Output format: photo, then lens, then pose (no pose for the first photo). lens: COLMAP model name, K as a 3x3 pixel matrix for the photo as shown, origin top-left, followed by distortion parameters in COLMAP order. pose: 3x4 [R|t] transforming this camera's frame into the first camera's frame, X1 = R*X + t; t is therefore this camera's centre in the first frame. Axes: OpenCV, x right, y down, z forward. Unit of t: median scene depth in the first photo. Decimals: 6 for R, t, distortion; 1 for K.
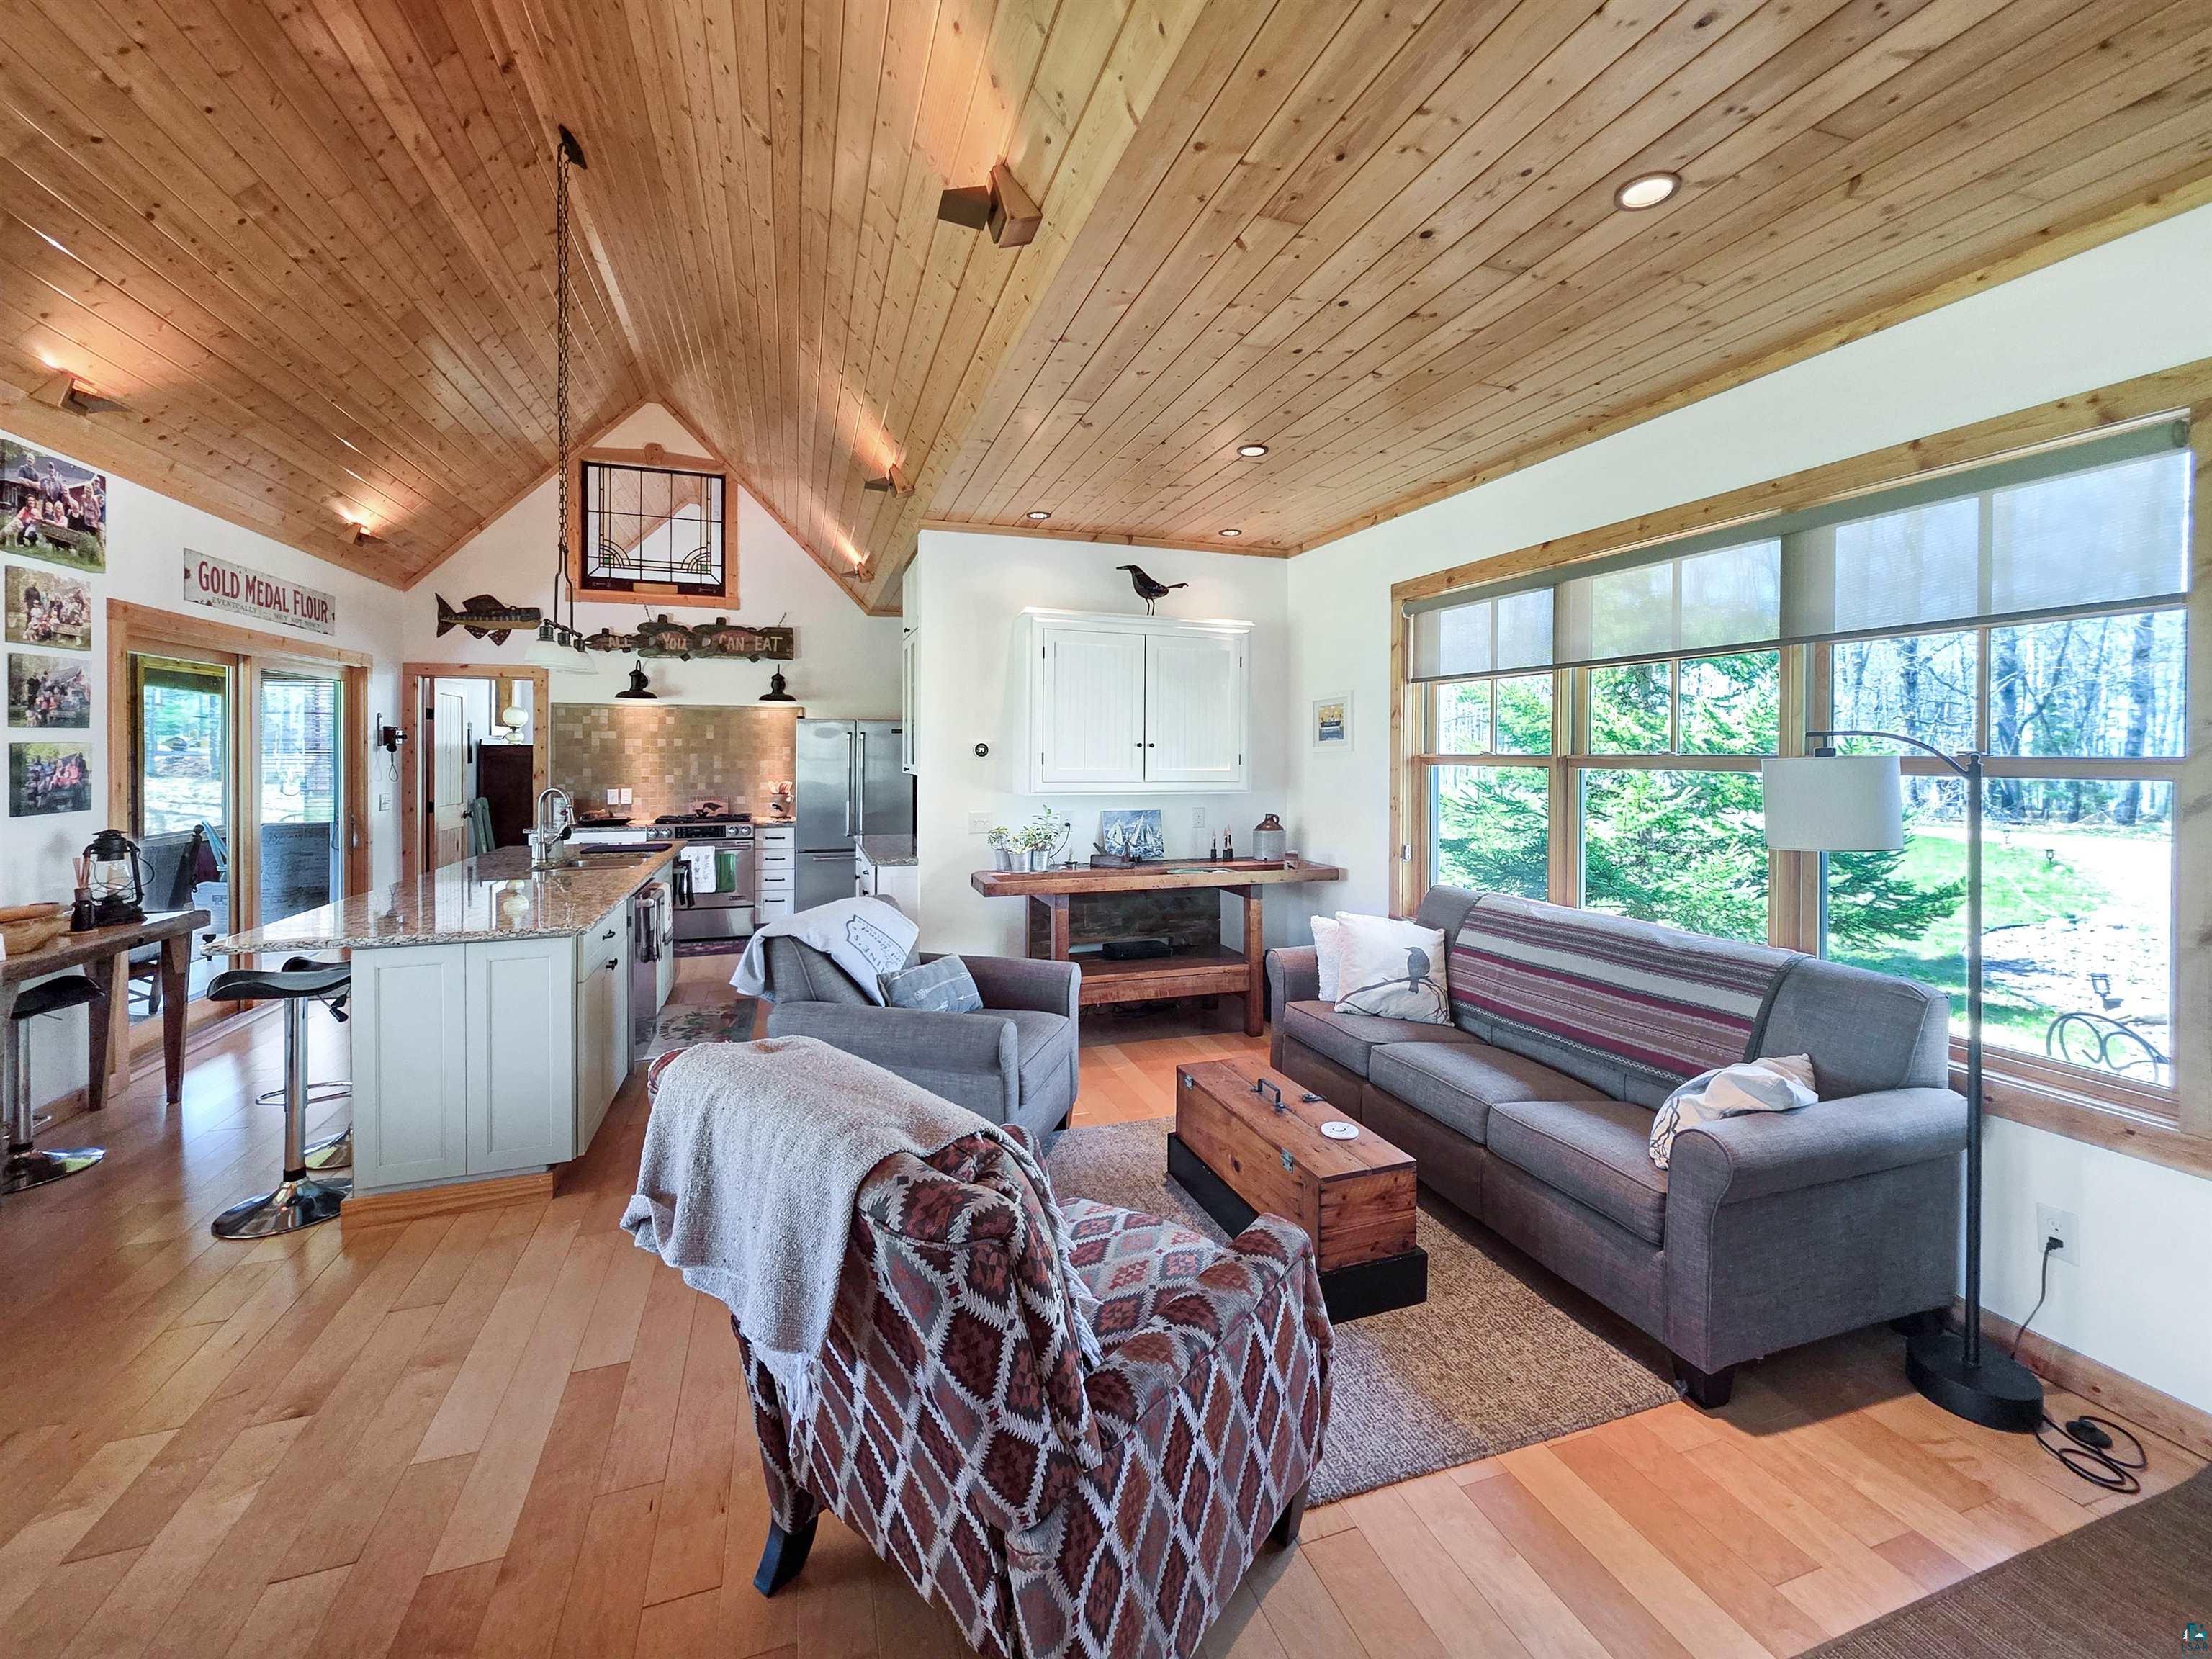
lens RADIAL K [[902.8, 0, 1104.0], [0, 902.8, 757.9], [0, 0, 1]] dist [0.001782, 0.000339]
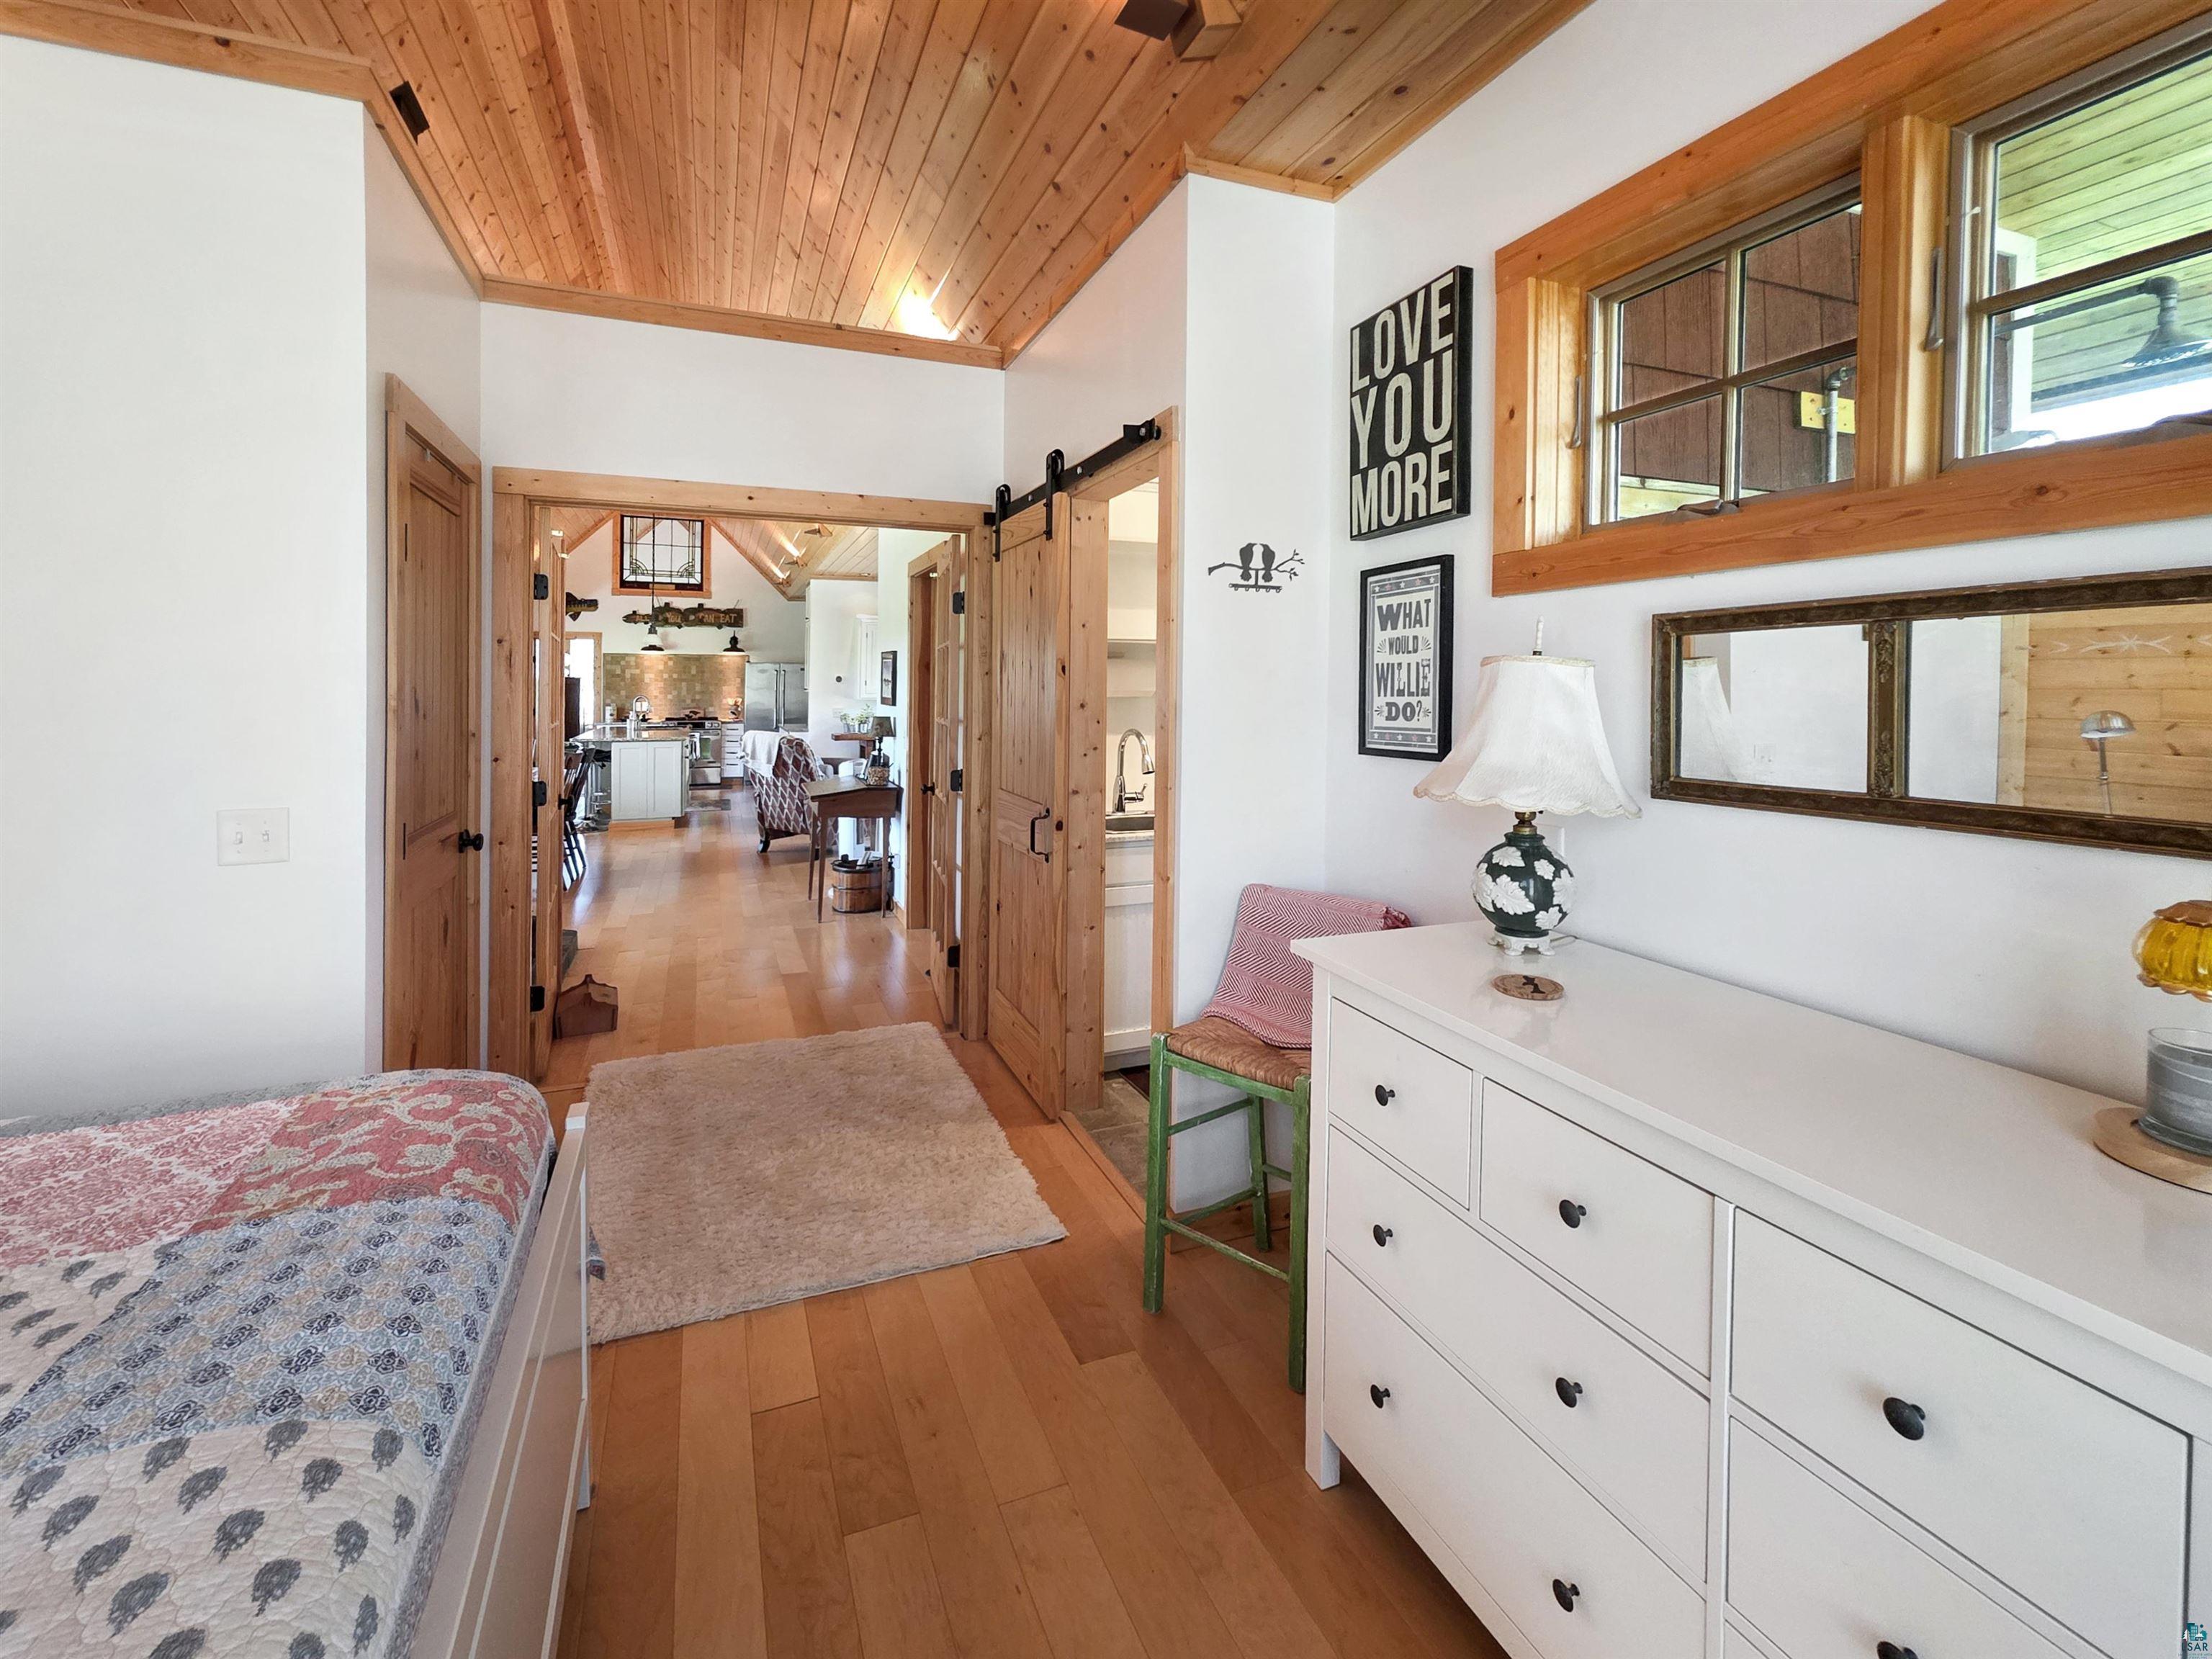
lens RADIAL K [[978.8, 0, 1117.9], [0, 978.8, 670.8], [0, 0, 1]] dist [0.001839, -0.000160]
pose [[0.997939, -0.000480, 0.064163, 0.264253], [0.001872, 0.999764, -0.021643, 0.016322], [-0.064137, 0.021718, 0.997705, -0.961487]]
